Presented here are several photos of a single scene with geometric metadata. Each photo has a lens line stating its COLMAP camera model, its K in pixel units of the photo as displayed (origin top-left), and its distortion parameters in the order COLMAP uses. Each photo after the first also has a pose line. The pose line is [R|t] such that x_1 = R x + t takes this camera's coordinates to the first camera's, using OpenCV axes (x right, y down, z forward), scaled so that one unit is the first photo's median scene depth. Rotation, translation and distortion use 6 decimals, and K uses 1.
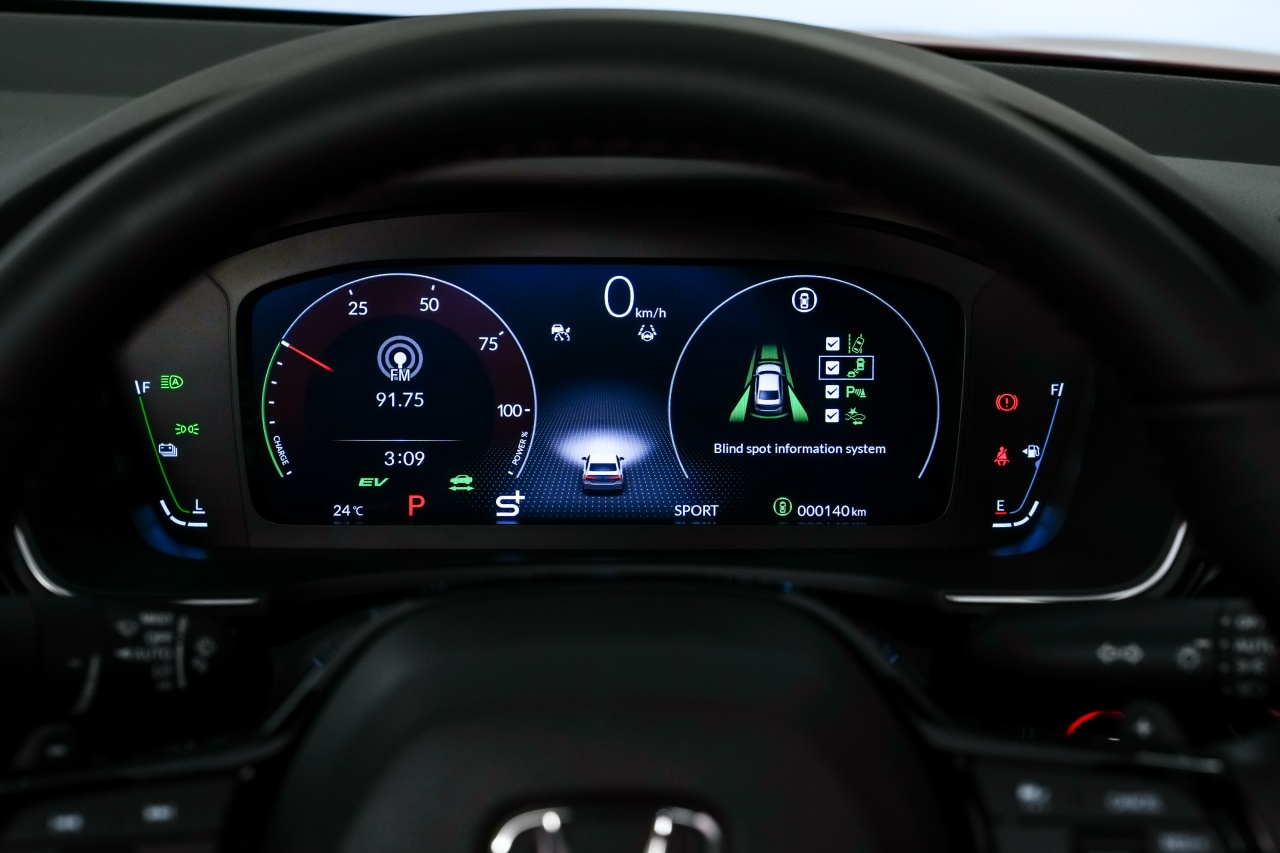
lens RADIAL K [[2465.3, 0, 634.3], [0, 2465.3, 449.3], [0, 0, 1]] dist [0.285113, 0.000000]
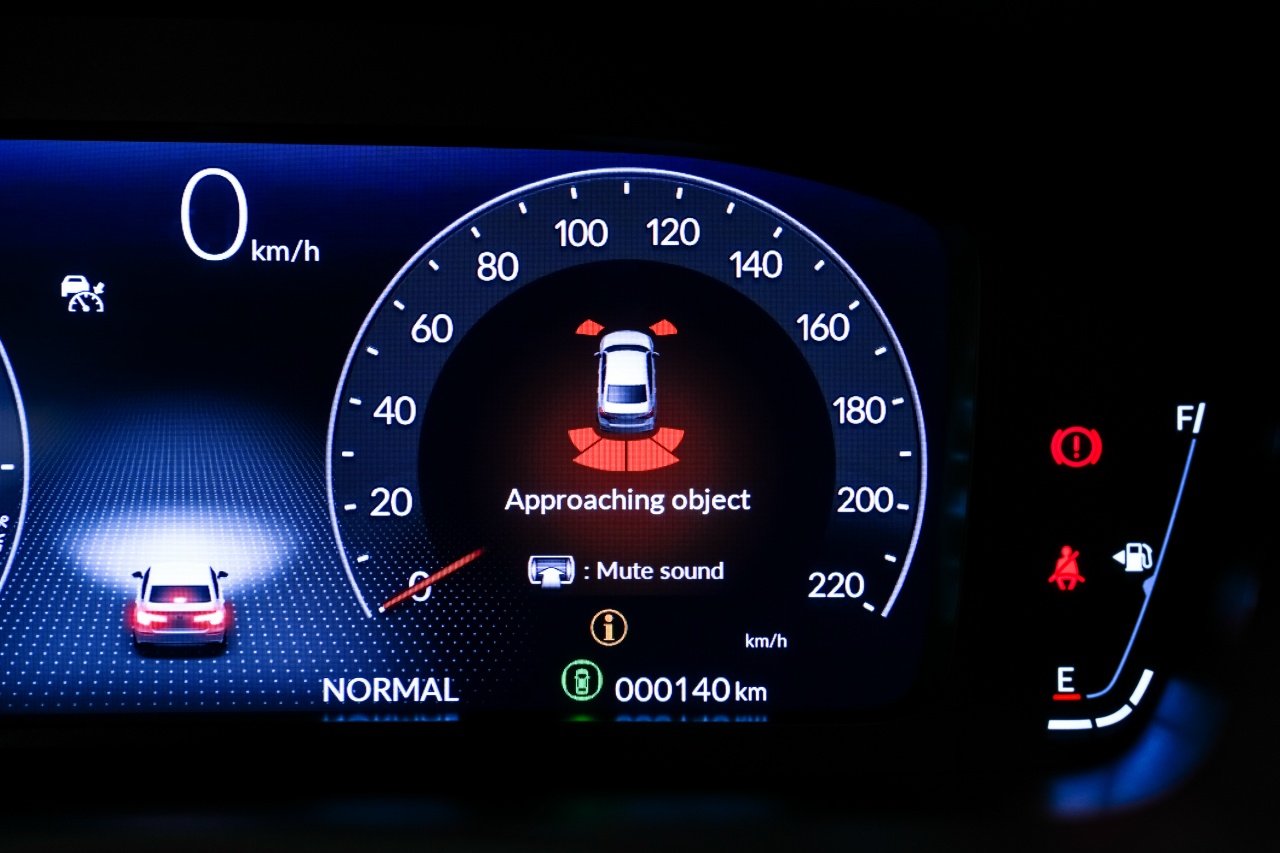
lens RADIAL K [[2488.1, 0, 646.4], [0, 2488.1, 440.9], [0, 0, 1]] dist [0.256036, 0.000000]
pose [[0.999432, -0.002689, -0.033595, 0.087864], [0.001084, 0.998861, -0.047712, 0.001359], [0.033685, 0.047649, 0.998296, 0.546743]]
